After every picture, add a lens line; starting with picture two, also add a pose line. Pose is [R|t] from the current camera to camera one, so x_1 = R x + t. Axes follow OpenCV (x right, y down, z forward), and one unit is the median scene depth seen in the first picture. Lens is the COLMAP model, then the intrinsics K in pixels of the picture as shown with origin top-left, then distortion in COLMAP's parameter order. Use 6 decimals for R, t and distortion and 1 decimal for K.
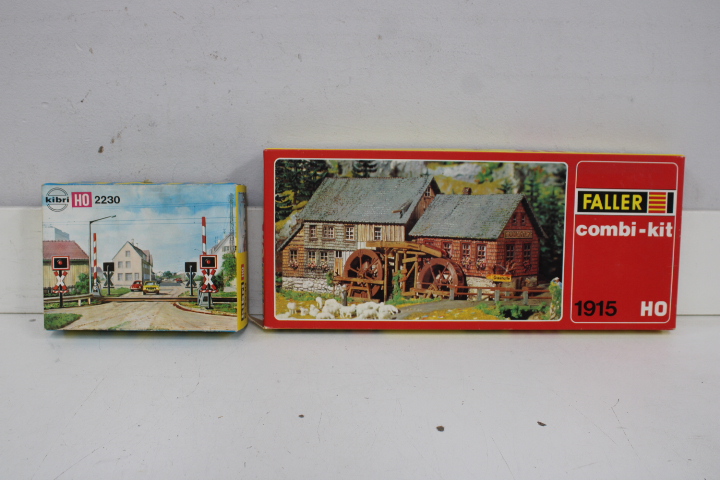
lens RADIAL K [[715.0, 0, 364.5], [0, 715.0, 240.5], [0, 0, 1]] dist [-0.154659, 0.183426]
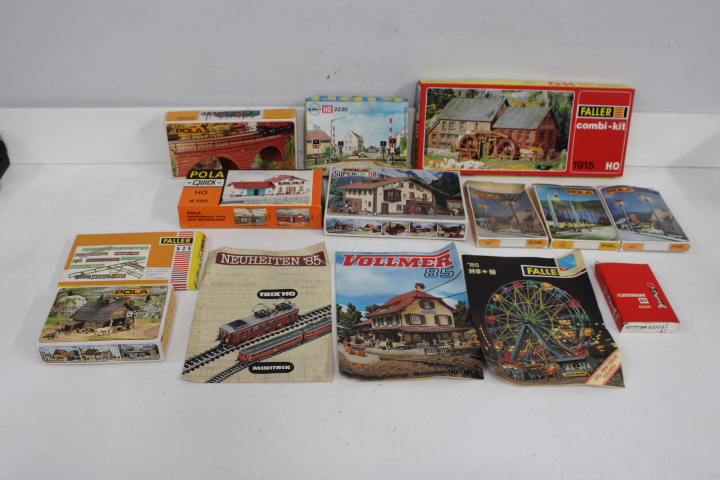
lens RADIAL K [[698.6, 0, 360.0], [0, 698.6, 240.0], [0, 0, 1]] dist [-0.154615, 0.178417]
pose [[0.999621, -0.001498, 0.027484, -0.355376], [-0.005701, 0.965598, 0.259975, -0.201420], [-0.026928, -0.260033, 0.965224, -0.910857]]
